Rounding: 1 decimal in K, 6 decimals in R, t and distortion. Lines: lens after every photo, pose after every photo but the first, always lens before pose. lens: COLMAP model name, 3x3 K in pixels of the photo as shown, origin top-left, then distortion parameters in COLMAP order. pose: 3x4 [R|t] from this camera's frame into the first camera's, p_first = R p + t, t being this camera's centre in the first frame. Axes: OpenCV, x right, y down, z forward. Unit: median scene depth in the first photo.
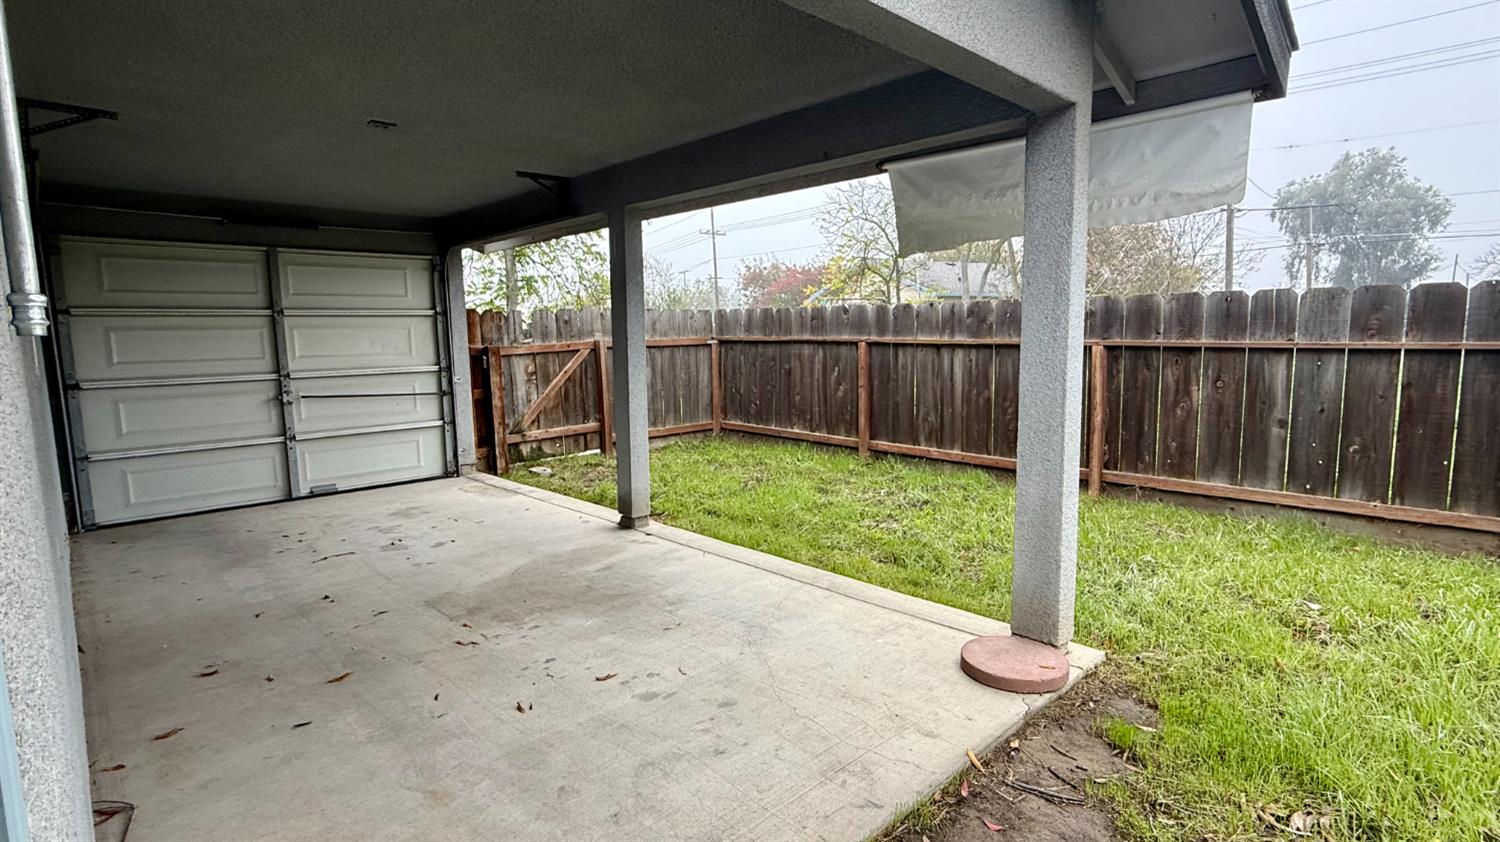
lens RADIAL K [[725.6, 0, 750.0], [0, 725.6, 421.0], [0, 0, 1]] dist [0.003016, 0.000211]
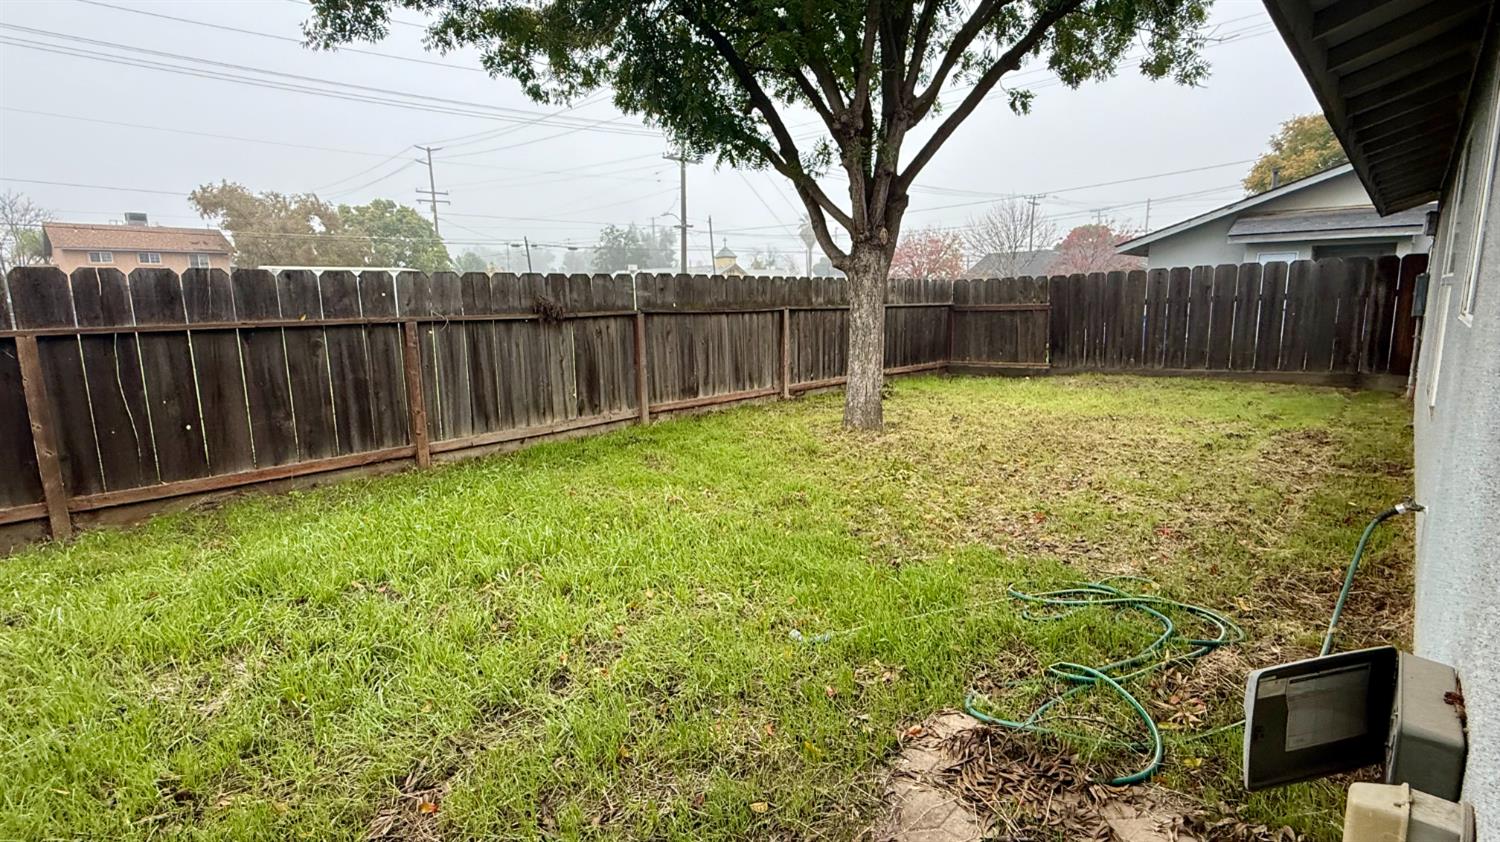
lens RADIAL K [[725.6, 0, 750.0], [0, 725.6, 421.0], [0, 0, 1]] dist [0.003016, 0.000211]
pose [[-0.090835, -0.161269, 0.982721, -0.901123], [0.142836, 0.974488, 0.173120, -0.117037], [-0.985569, 0.156093, -0.065483, 0.922172]]
